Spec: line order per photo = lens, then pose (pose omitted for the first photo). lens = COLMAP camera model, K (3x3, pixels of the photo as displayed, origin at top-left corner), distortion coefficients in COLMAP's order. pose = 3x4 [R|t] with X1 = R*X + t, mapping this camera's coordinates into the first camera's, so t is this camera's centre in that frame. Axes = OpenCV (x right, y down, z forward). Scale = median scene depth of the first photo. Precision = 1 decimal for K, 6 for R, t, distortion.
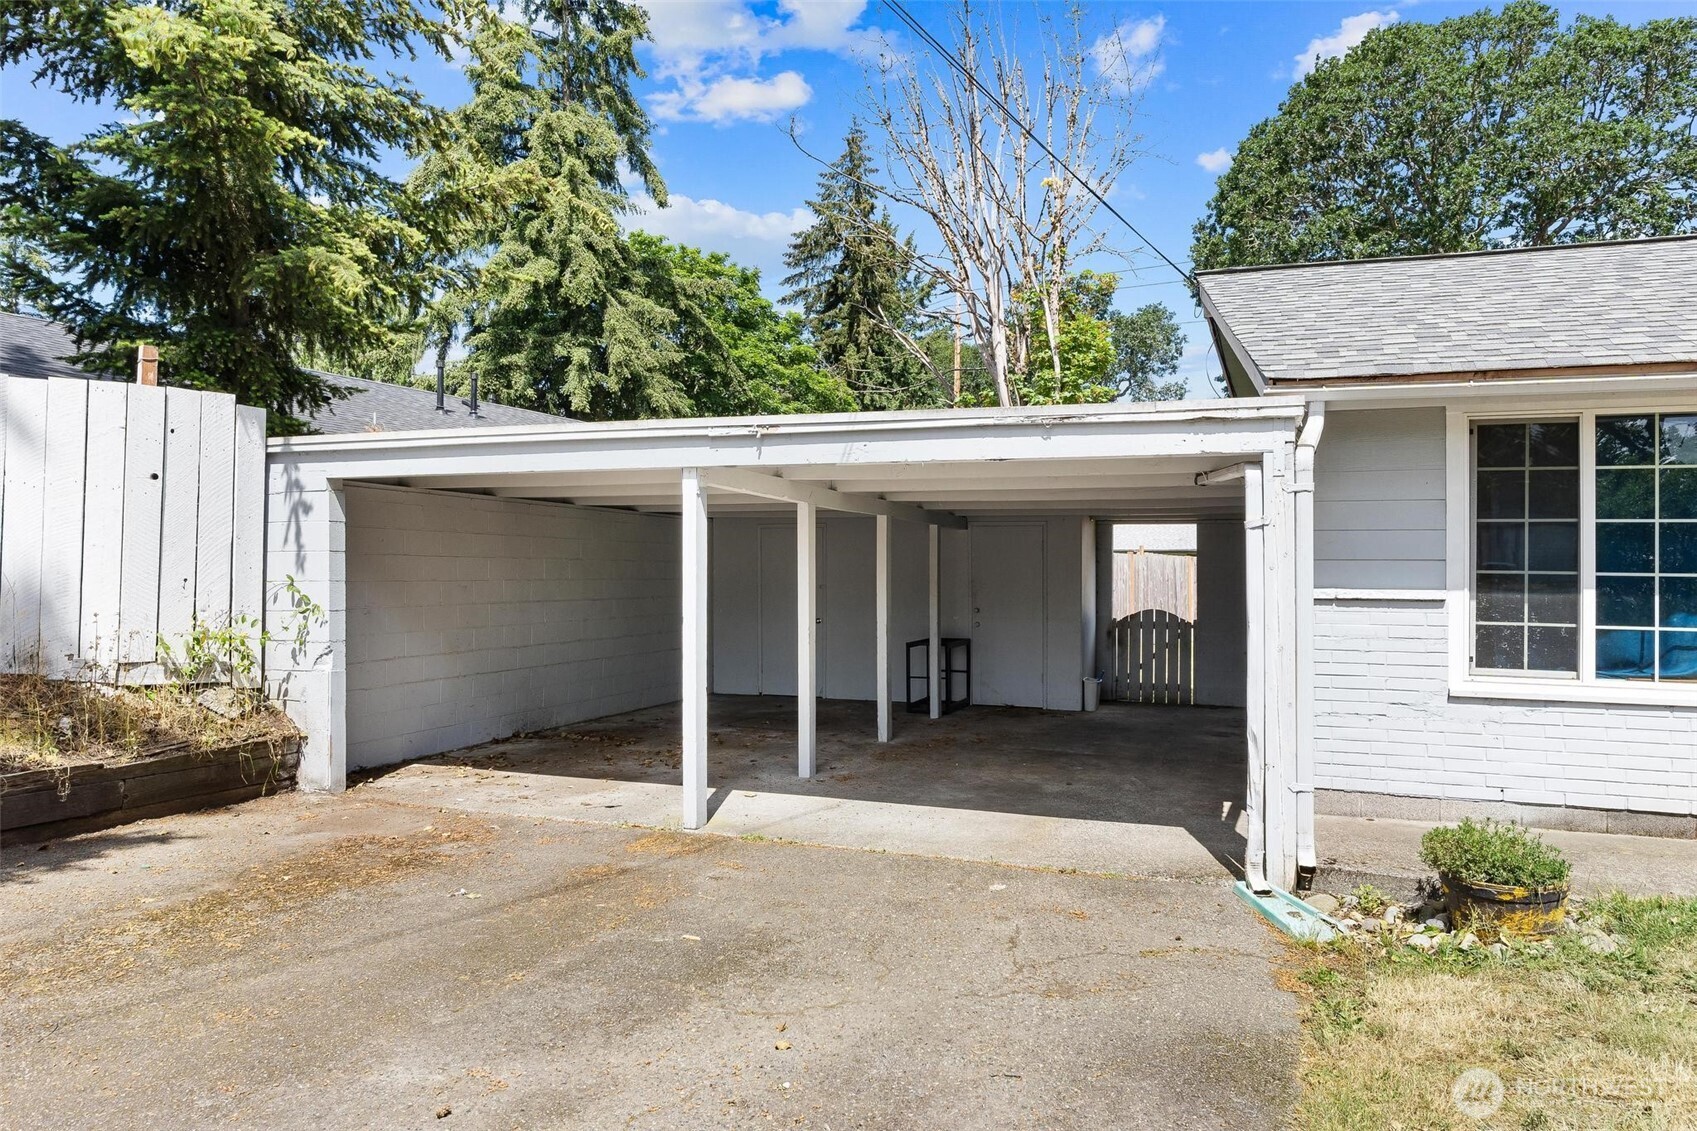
lens RADIAL K [[1107.0, 0, 864.9], [0, 1107.0, 555.3], [0, 0, 1]] dist [-0.001886, 0.003057]
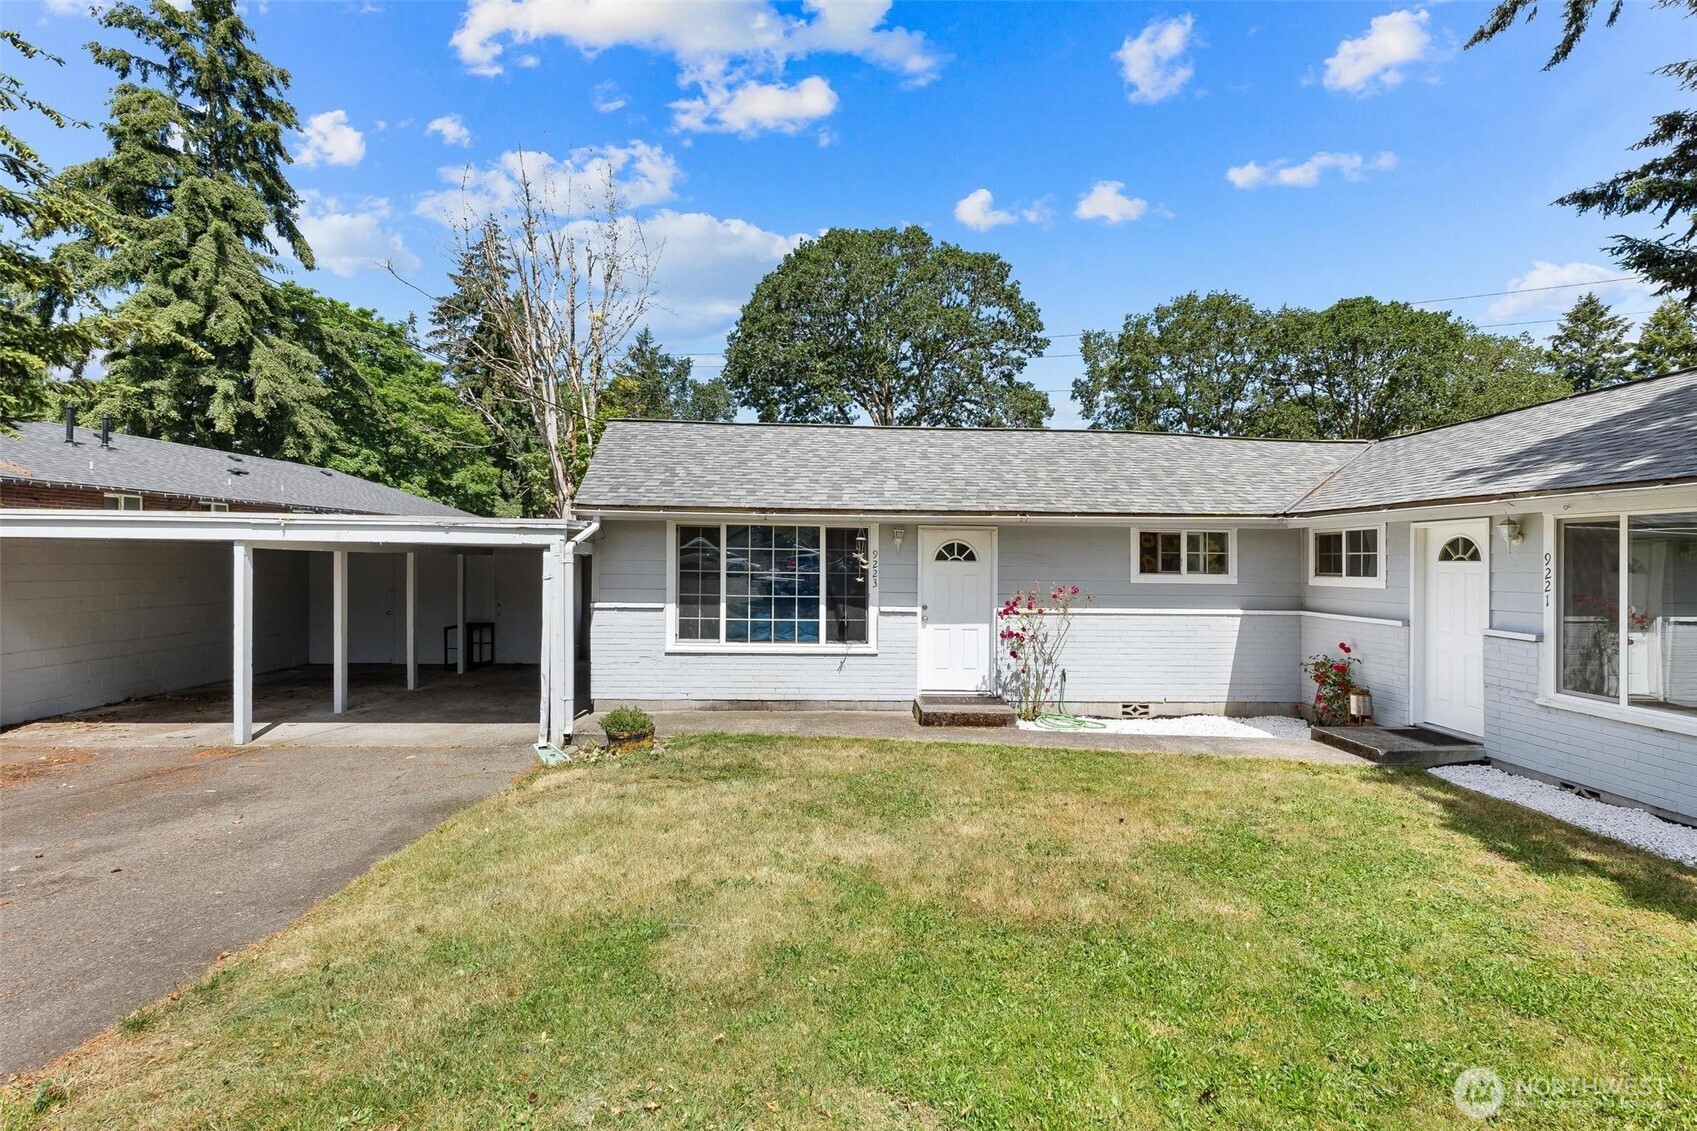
lens RADIAL K [[813.4, 0, 865.8], [0, 813.4, 554.5], [0, 0, 1]] dist [0.002689, -0.001423]
pose [[0.920804, 0.005790, 0.389983, 0.047716], [-0.009944, 0.999913, 0.008635, -0.014452], [-0.389899, -0.011829, 0.920782, -0.108836]]
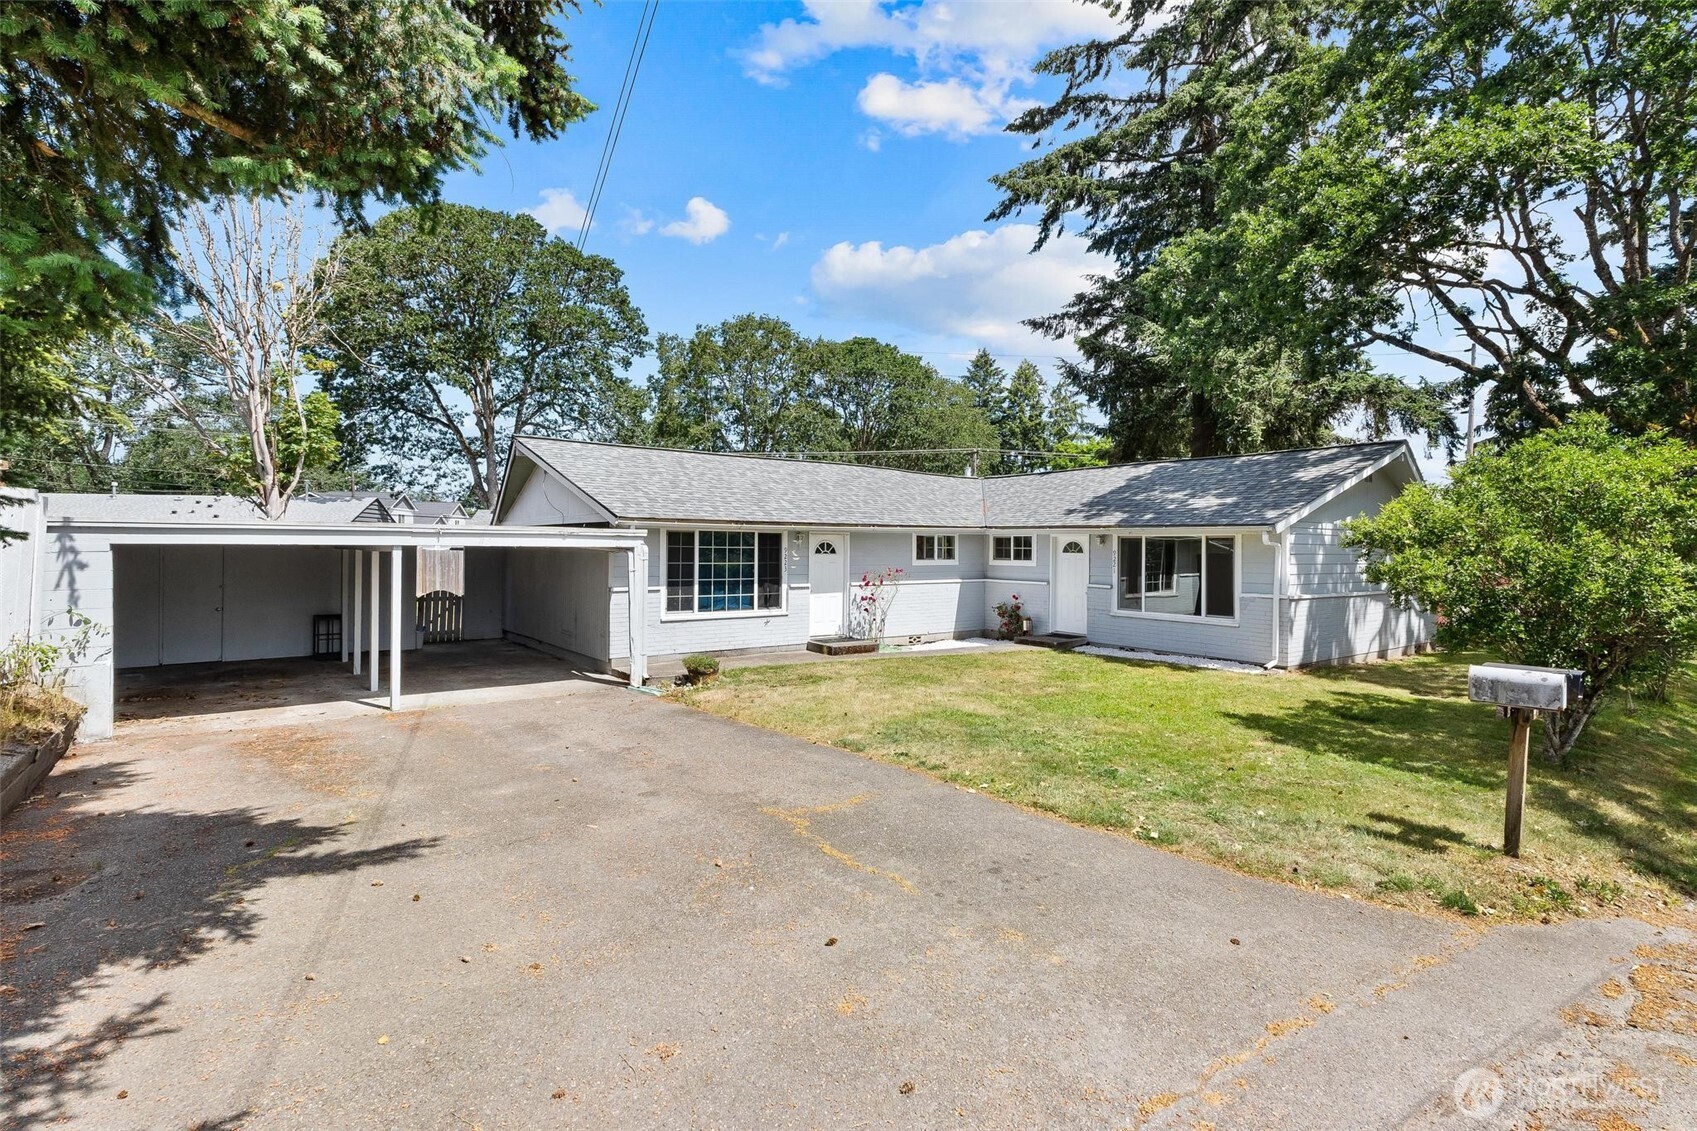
lens RADIAL K [[813.4, 0, 861.5], [0, 813.4, 541.1], [0, 0, 1]] dist [0.002689, -0.001423]
pose [[0.535928, -0.002136, 0.844261, -0.189925], [-0.017184, 0.999762, 0.013437, -0.023818], [-0.844089, -0.021709, 0.535764, -0.117777]]
